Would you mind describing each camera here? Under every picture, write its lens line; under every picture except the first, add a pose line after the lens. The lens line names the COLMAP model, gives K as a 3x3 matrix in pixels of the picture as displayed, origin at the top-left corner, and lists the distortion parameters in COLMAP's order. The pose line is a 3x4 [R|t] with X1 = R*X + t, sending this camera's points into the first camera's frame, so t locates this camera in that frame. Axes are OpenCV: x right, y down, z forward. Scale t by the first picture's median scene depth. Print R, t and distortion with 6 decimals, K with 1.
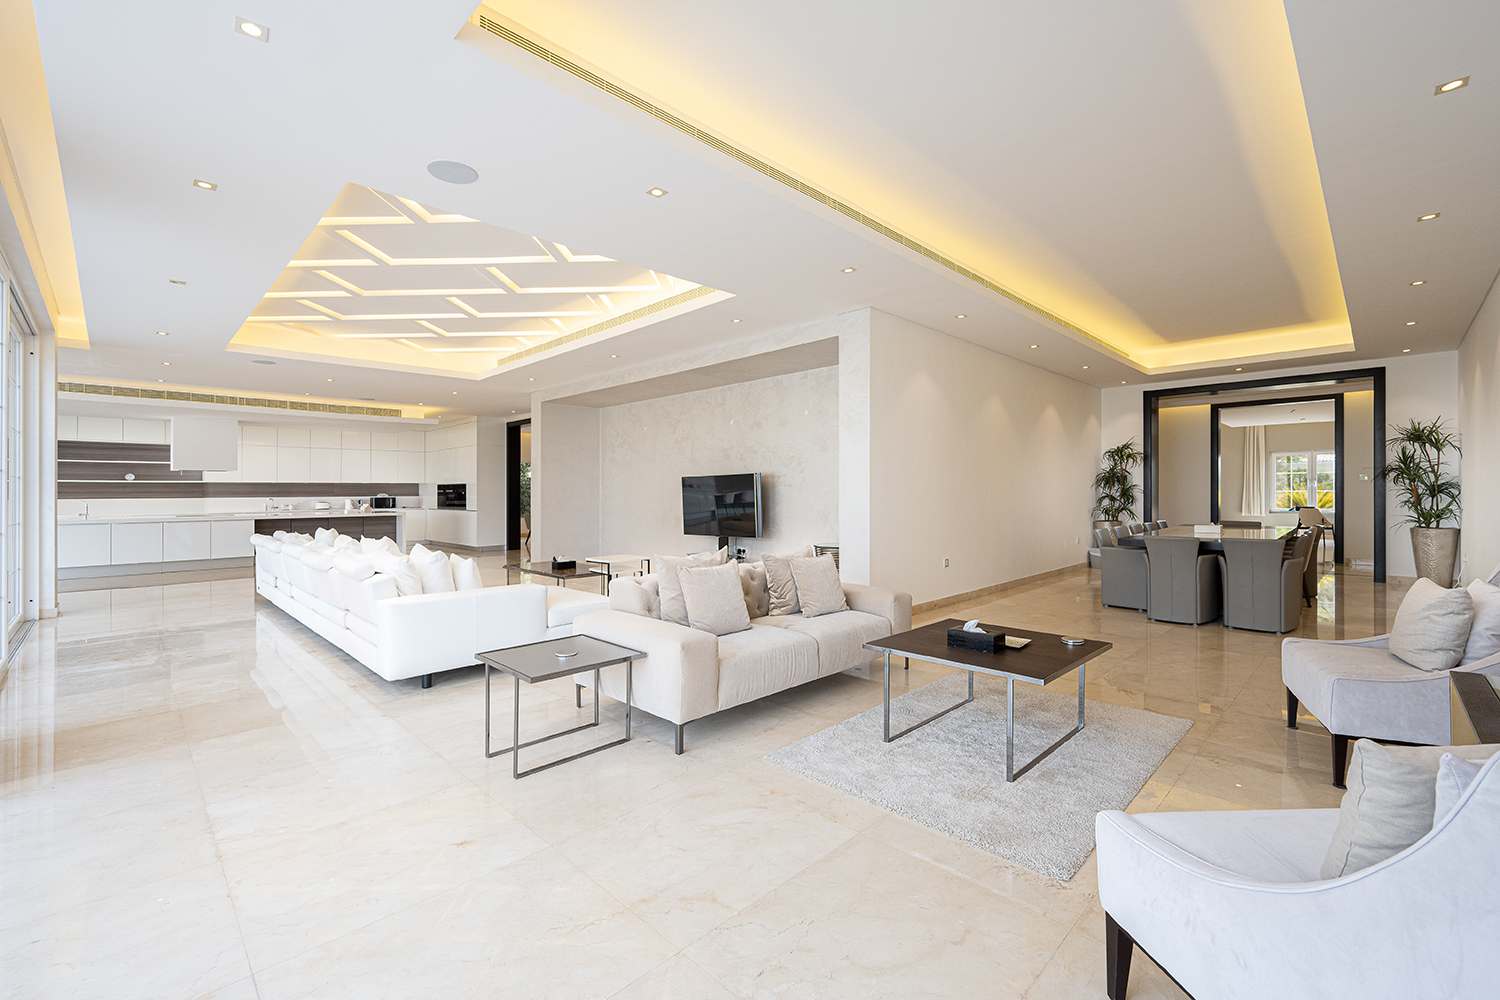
lens RADIAL K [[635.7, 0, 752.0], [0, 635.7, 491.9], [0, 0, 1]] dist [0.000086, 0.000409]
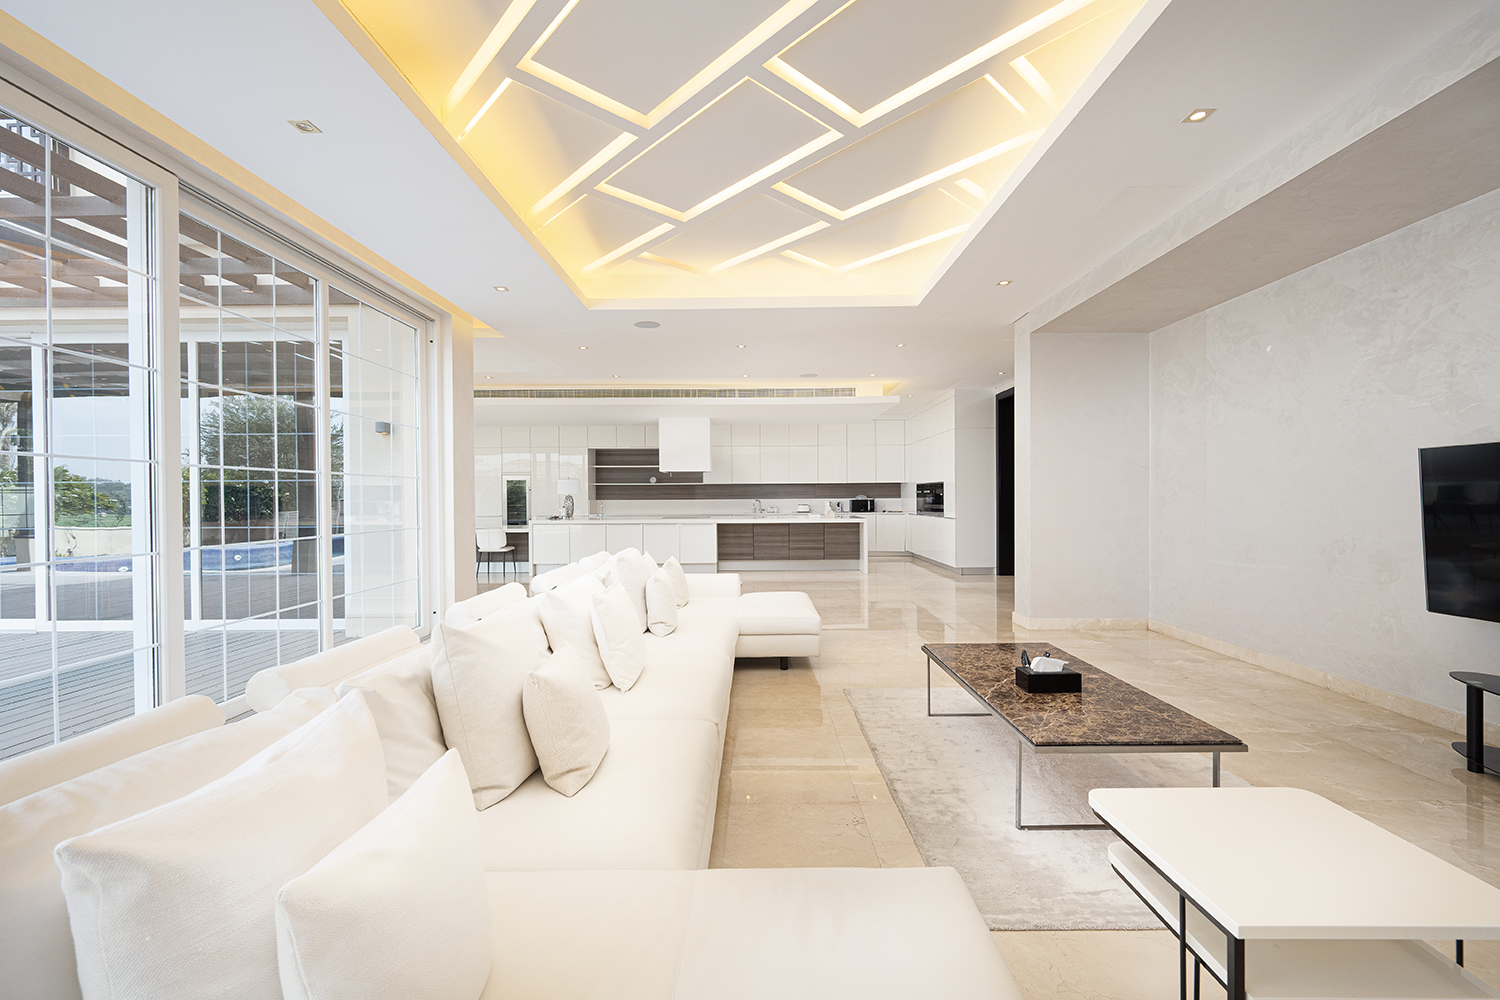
lens RADIAL K [[635.7, 0, 751.0], [0, 635.7, 494.4], [0, 0, 1]] dist [0.000086, 0.000409]
pose [[0.703267, -0.002553, -0.710922, -0.078795], [0.004530, 0.999989, 0.000890, 0.000505], [0.710912, -0.003847, 0.703271, 0.318851]]
